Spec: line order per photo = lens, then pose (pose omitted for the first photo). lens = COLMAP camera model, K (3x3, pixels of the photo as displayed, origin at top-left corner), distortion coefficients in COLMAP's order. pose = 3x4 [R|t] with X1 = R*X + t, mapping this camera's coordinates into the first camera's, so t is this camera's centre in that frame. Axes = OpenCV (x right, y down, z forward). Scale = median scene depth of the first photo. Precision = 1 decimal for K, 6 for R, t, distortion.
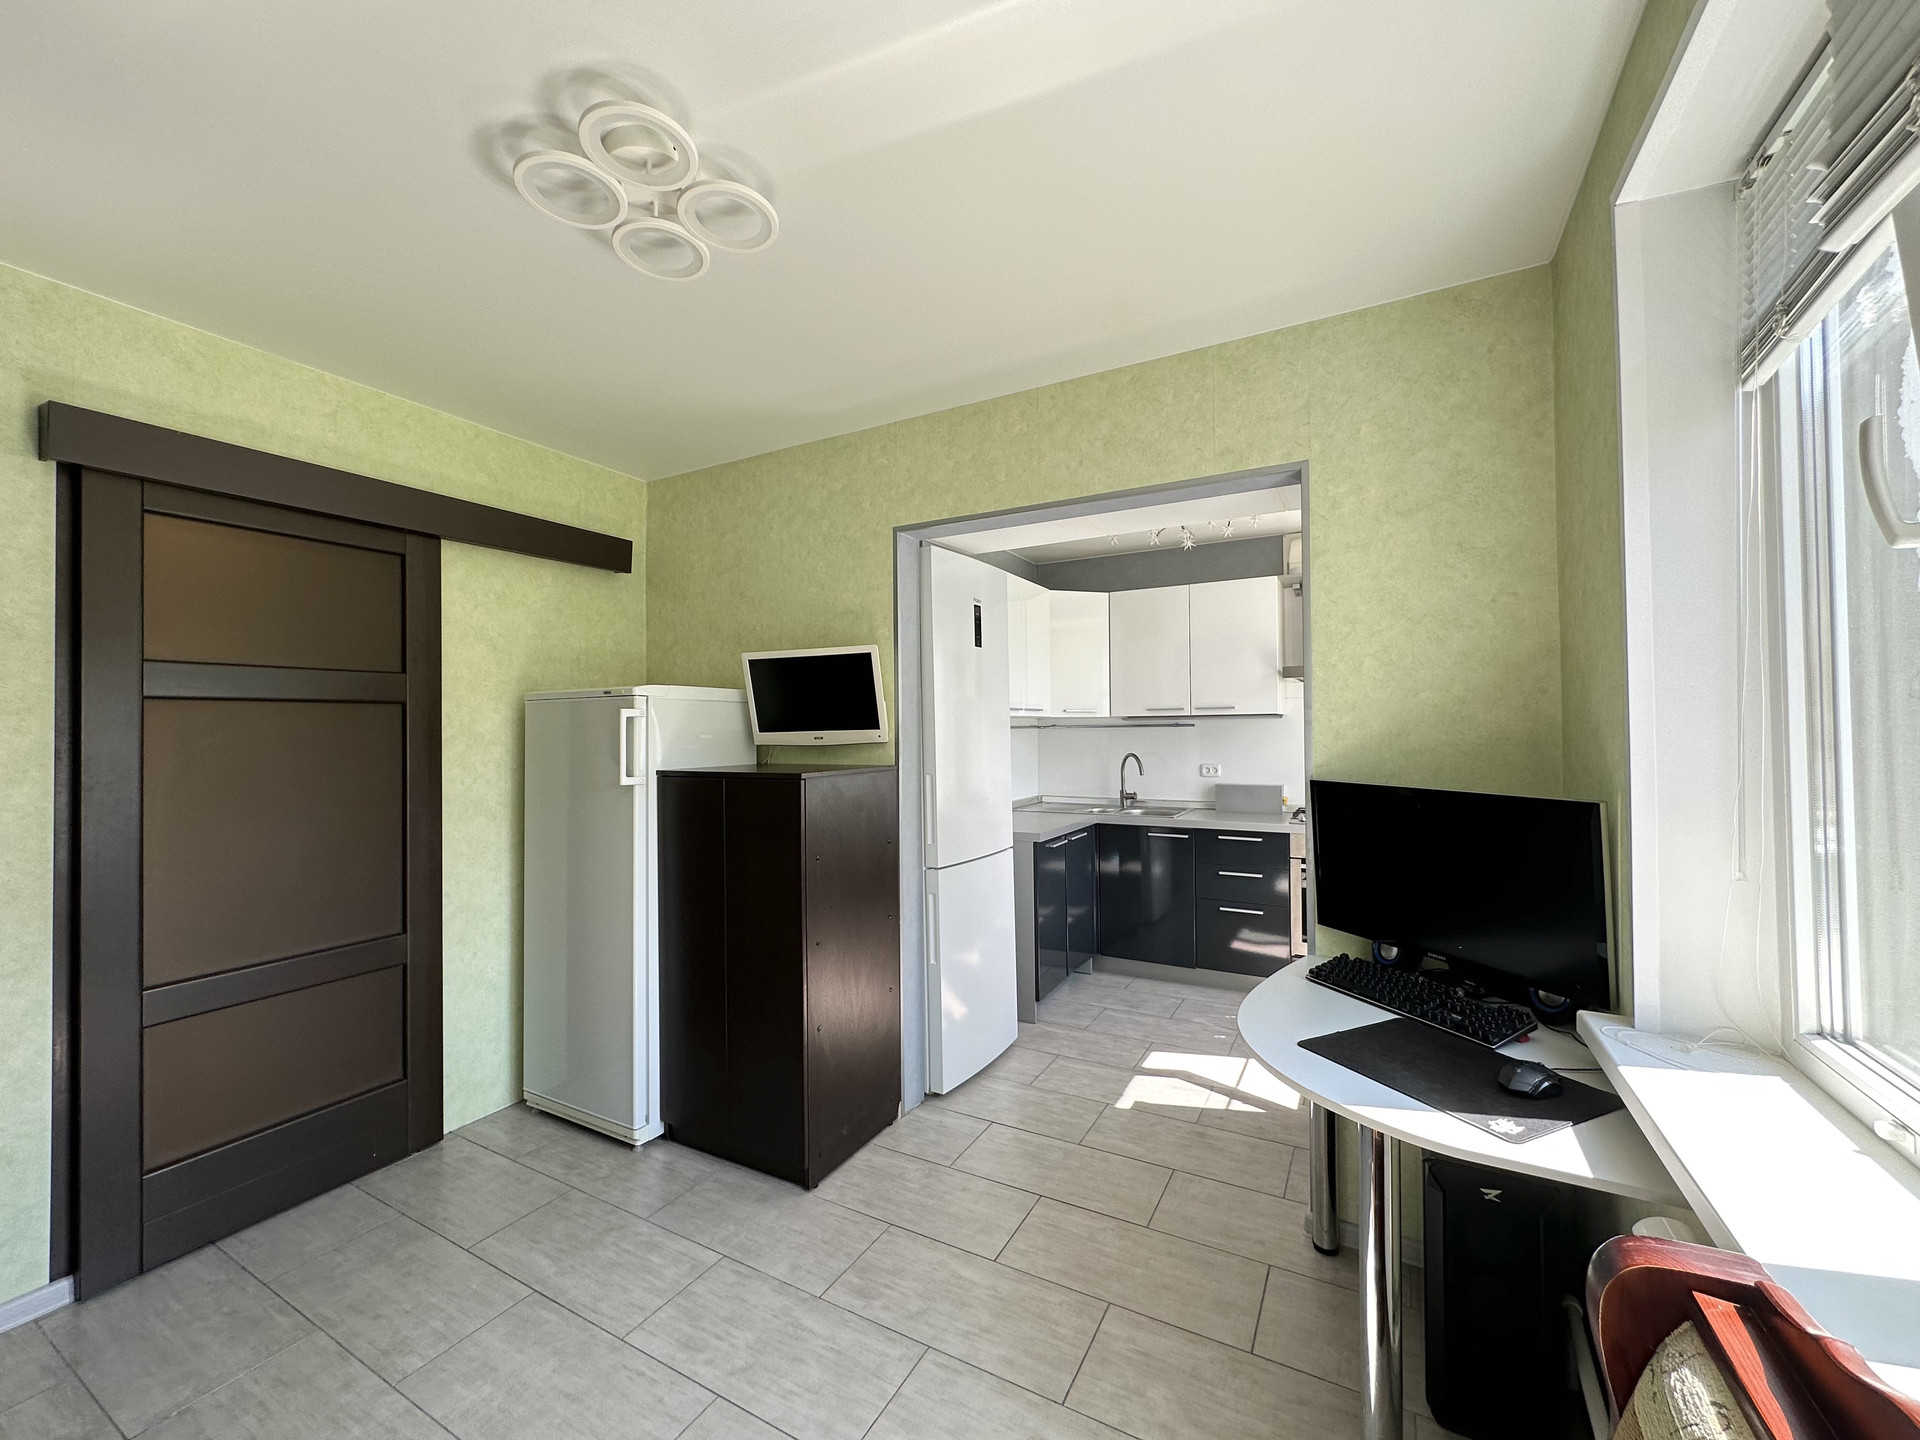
lens RADIAL K [[765.3, 0, 959.6], [0, 765.3, 720.7], [0, 0, 1]] dist [-0.002059, 0.000369]
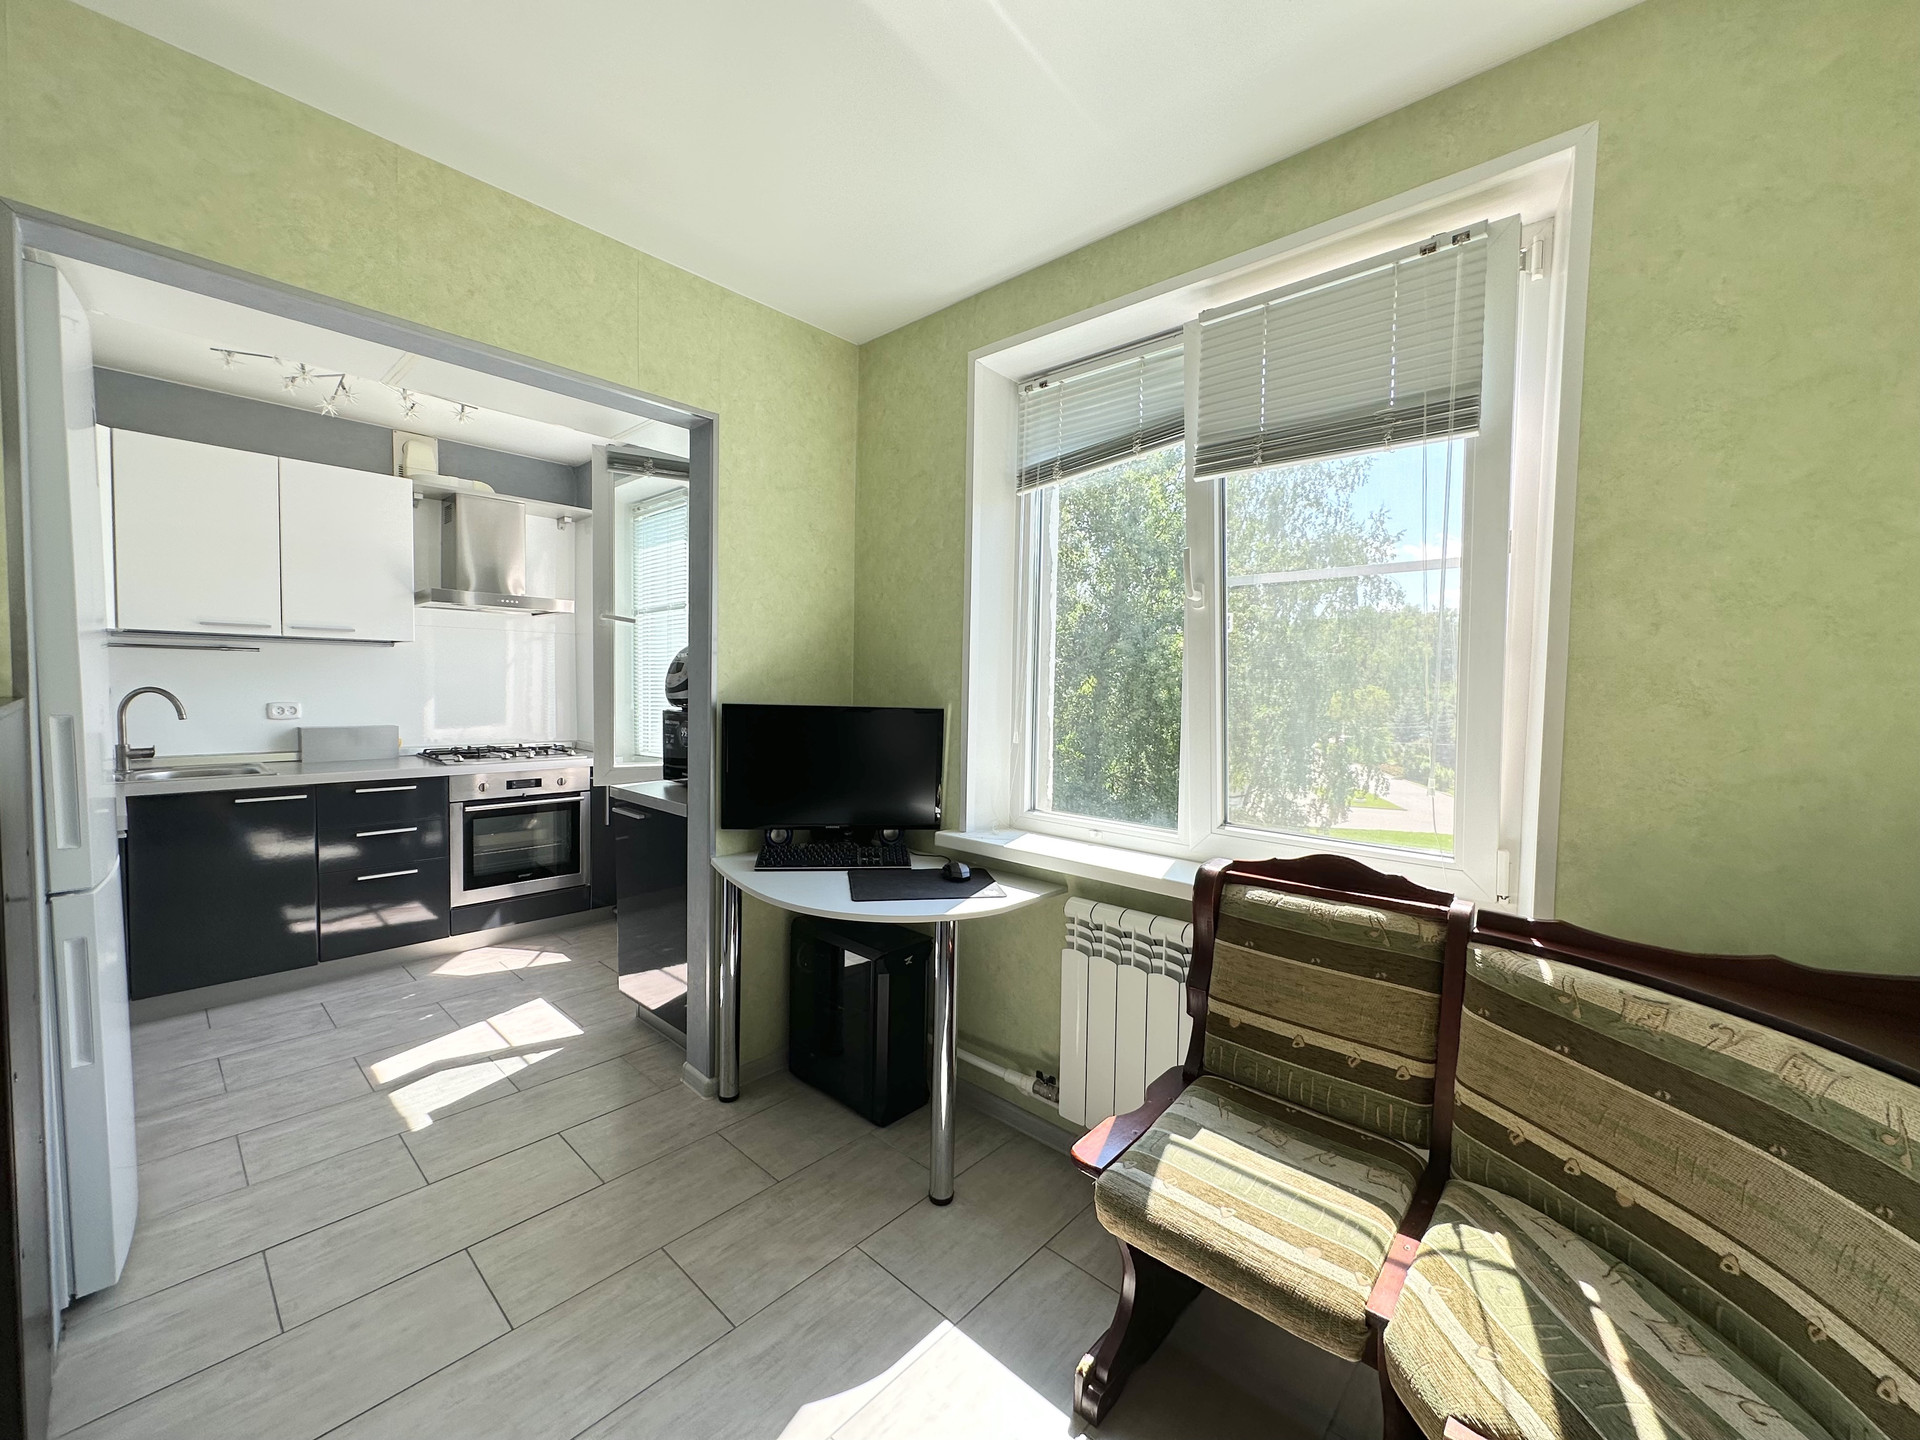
lens RADIAL K [[765.3, 0, 959.3], [0, 765.3, 719.1], [0, 0, 1]] dist [-0.002059, 0.000369]
pose [[0.234313, -0.032711, 0.971611, -0.419981], [-0.035857, 0.998463, 0.042262, 0.029753], [-0.971500, -0.044741, 0.232780, 0.296400]]
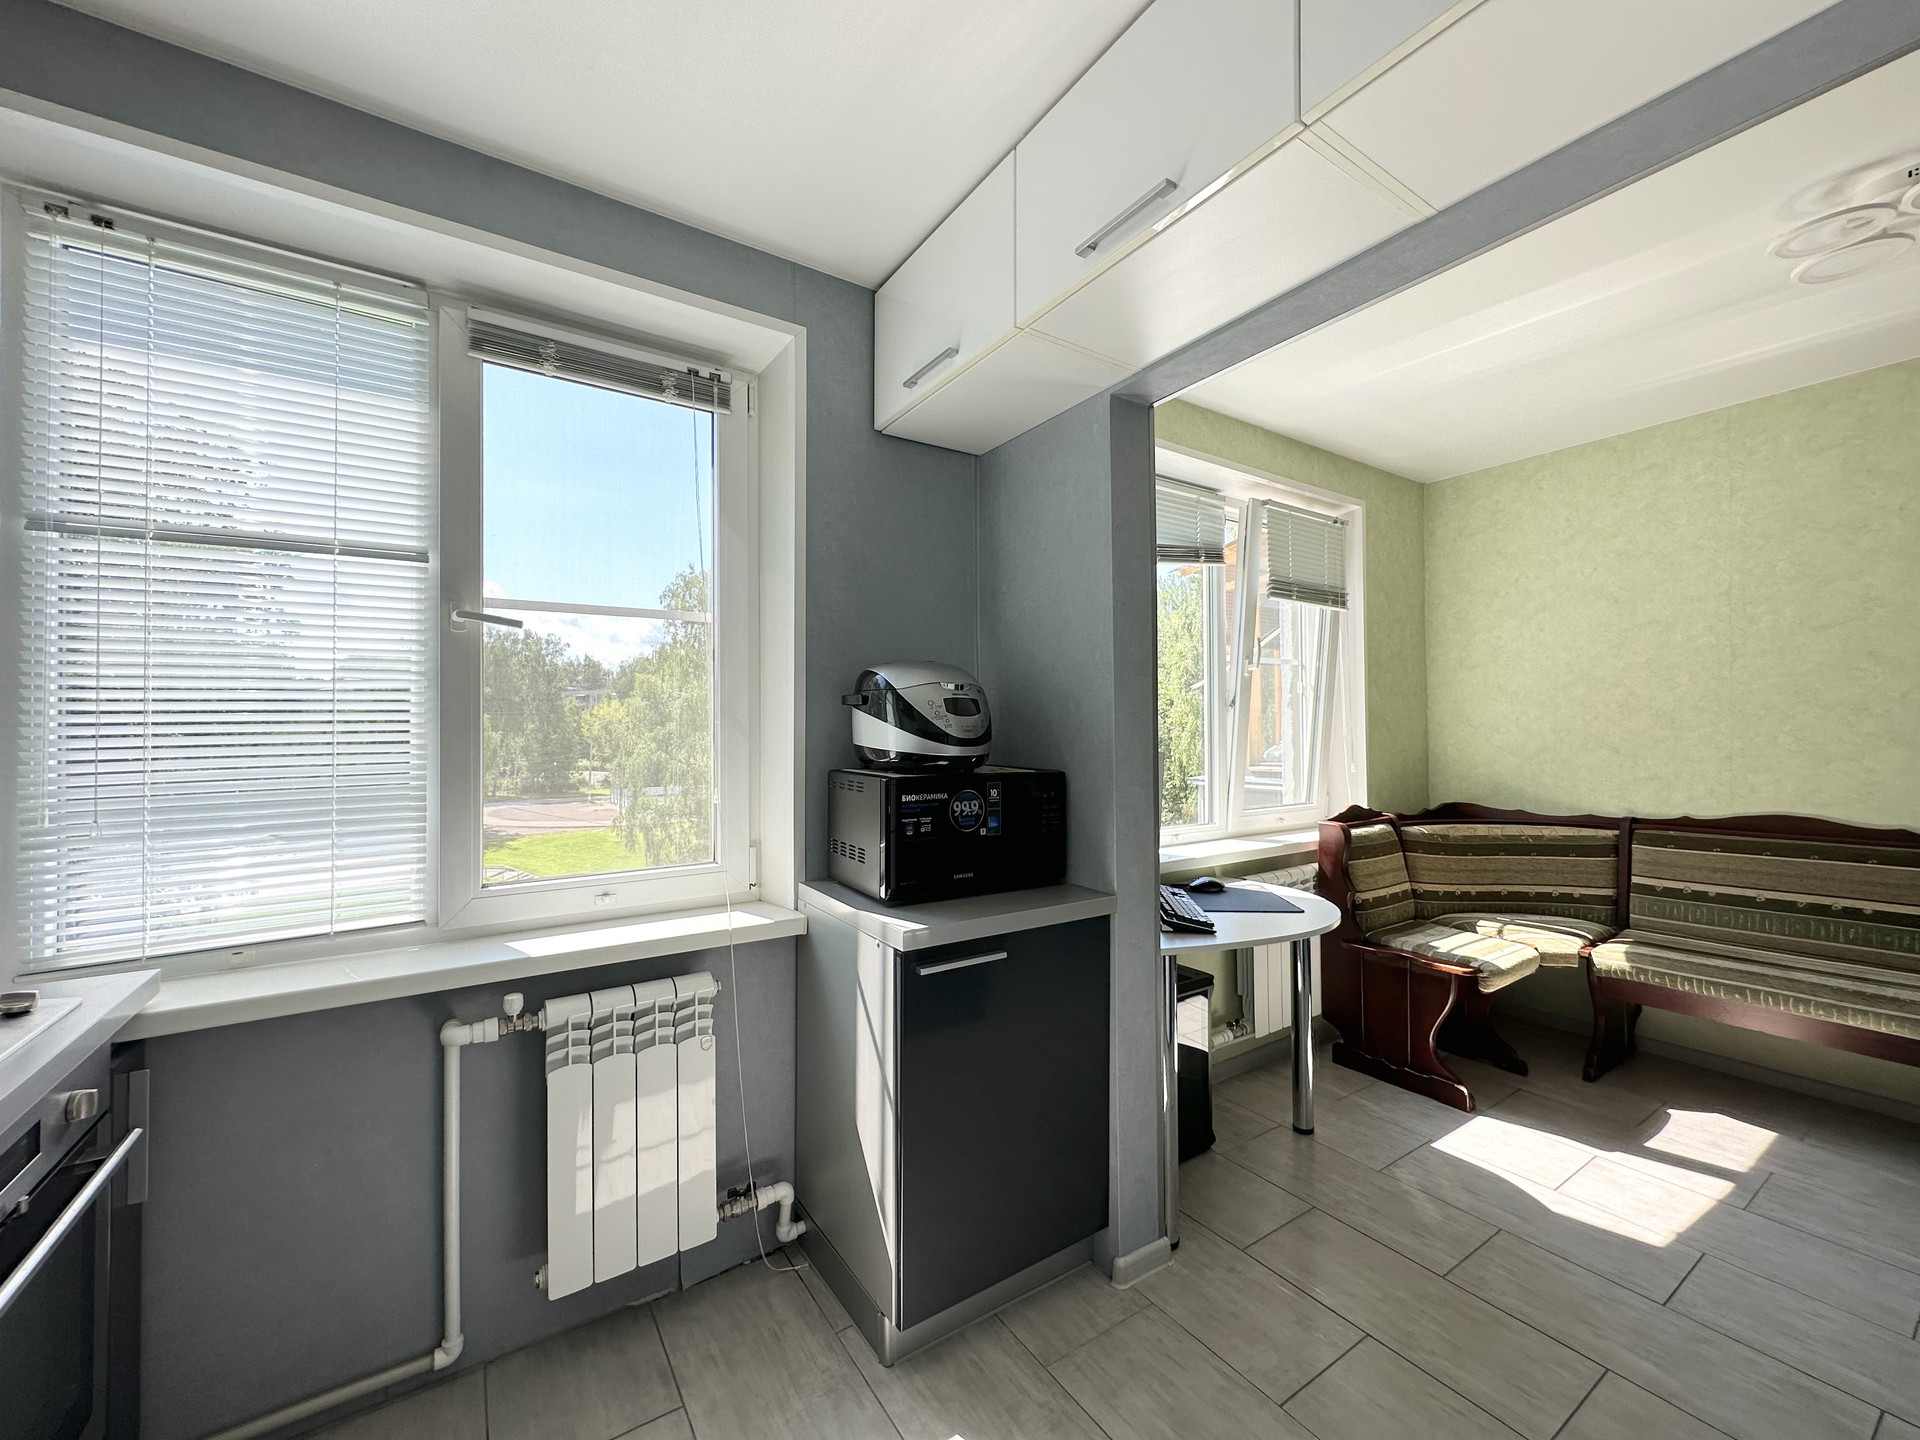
lens RADIAL K [[765.3, 0, 962.5], [0, 765.3, 717.1], [0, 0, 1]] dist [-0.002059, 0.000369]
pose [[-0.885238, 0.023002, 0.464568, 0.178596], [0.007148, 0.999331, -0.035857, 0.049153], [-0.465083, -0.028421, -0.884811, 1.454164]]
